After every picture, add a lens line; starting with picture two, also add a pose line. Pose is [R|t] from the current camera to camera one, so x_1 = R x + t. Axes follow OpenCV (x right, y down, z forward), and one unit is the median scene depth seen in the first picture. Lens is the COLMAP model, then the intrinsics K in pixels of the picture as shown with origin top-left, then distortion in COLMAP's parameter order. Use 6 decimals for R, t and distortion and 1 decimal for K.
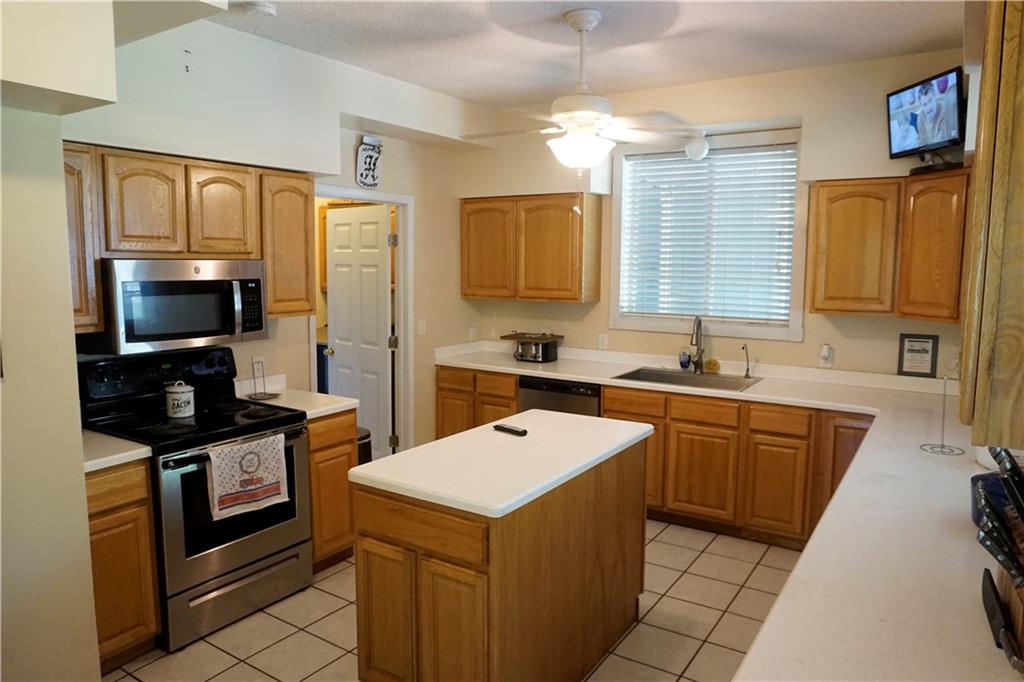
lens RADIAL K [[686.3, 0, 513.8], [0, 686.3, 339.6], [0, 0, 1]] dist [-0.005169, -0.001300]
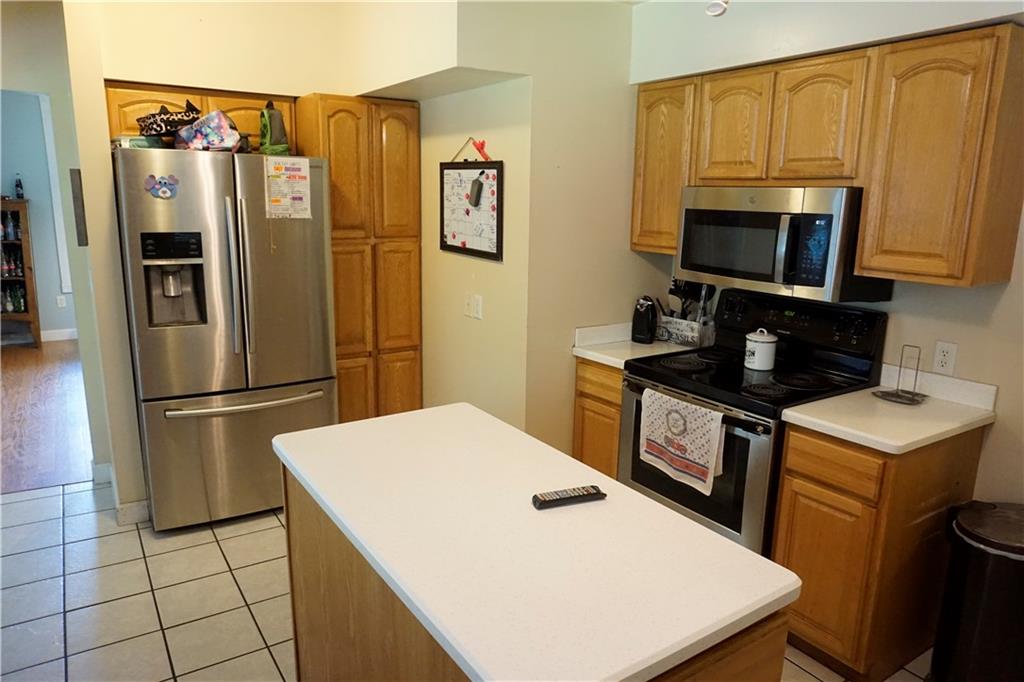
lens RADIAL K [[686.3, 0, 513.1], [0, 686.3, 337.9], [0, 0, 1]] dist [-0.005169, -0.001300]
pose [[-0.390318, 0.180029, -0.902907, 0.445581], [-0.122667, 0.961784, 0.244796, -0.107318], [0.912472, 0.206305, -0.353318, 1.057247]]
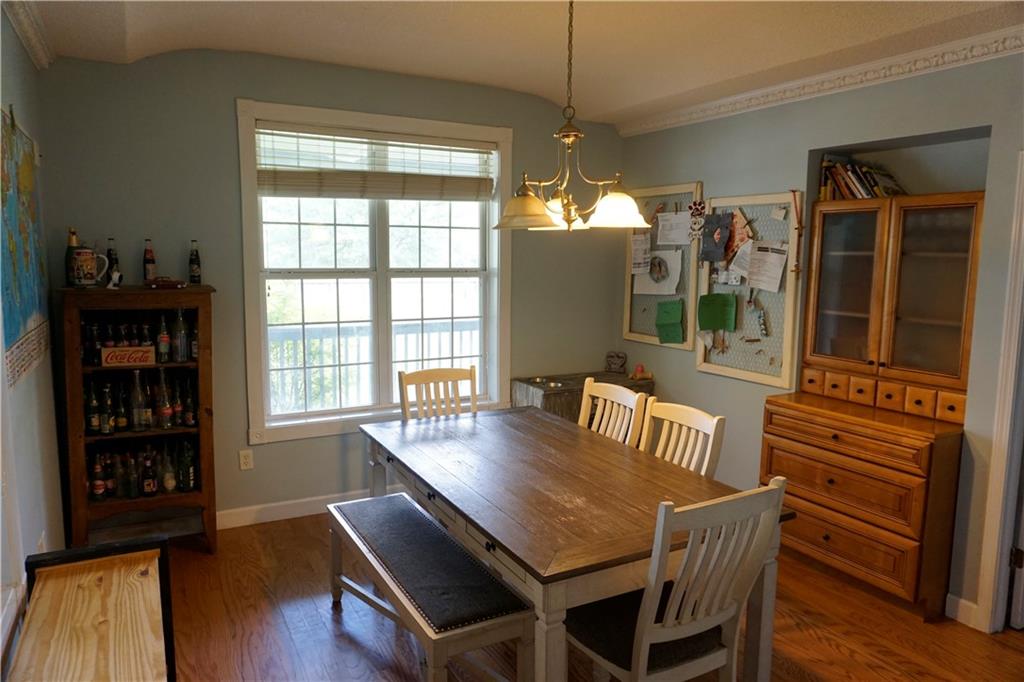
lens RADIAL K [[686.3, 0, 511.5], [0, 686.3, 342.9], [0, 0, 1]] dist [-0.005169, -0.001300]
pose [[-0.461630, 0.106581, -0.880647, 0.214776], [-0.107085, 0.978800, 0.174593, -0.058702], [0.880585, 0.174901, -0.440430, 0.586103]]
